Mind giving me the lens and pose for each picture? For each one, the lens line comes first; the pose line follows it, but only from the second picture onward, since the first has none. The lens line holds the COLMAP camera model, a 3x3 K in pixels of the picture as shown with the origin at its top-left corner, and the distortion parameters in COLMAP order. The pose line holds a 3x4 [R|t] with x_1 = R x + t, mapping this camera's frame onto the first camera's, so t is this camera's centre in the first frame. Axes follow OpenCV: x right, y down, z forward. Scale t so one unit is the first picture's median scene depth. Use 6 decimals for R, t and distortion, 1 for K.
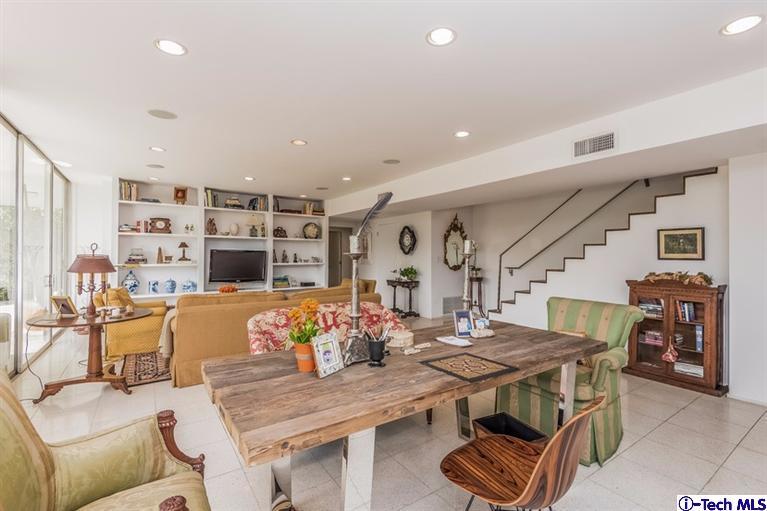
lens RADIAL K [[353.1, 0, 383.5], [0, 353.1, 255.5], [0, 0, 1]] dist [0.102521, -0.000118]
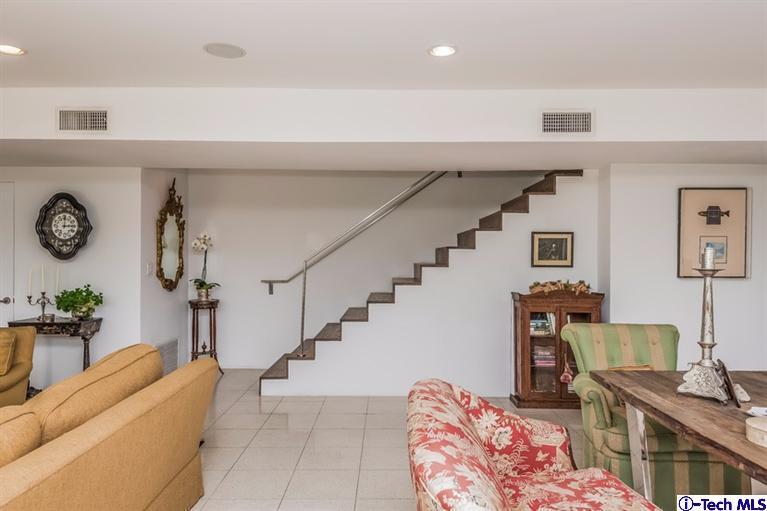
lens RADIAL K [[535.5, 0, 383.5], [0, 535.5, 255.5], [0, 0, 1]] dist [0.002985, 0.001327]
pose [[0.573649, 0.001171, 0.819101, -0.260422], [-0.000740, 0.999999, -0.000911, -0.007789], [-0.819101, -0.000084, 0.573649, 0.316669]]
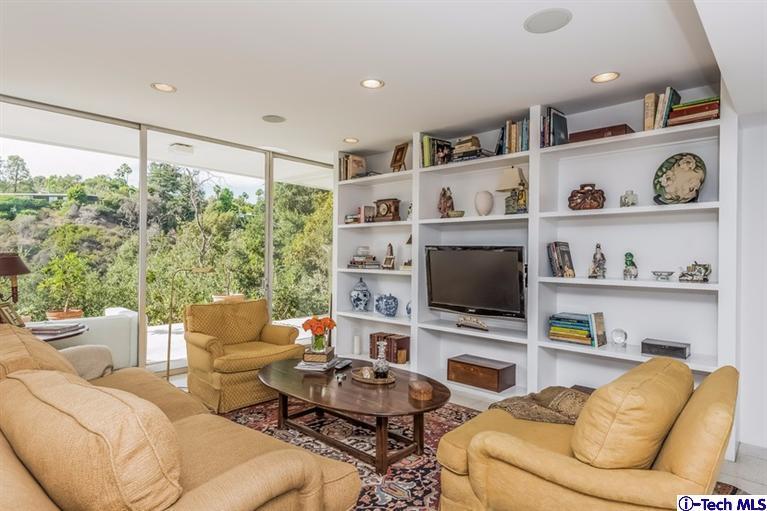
lens RADIAL K [[437.3, 0, 383.5], [0, 437.3, 255.5], [0, 0, 1]] dist [-0.001414, -0.000444]
pose [[0.217481, -0.003359, -0.976059, 0.130934], [-0.010274, 0.999931, -0.005730, 0.002106], [0.976010, 0.011274, 0.217432, 0.744715]]
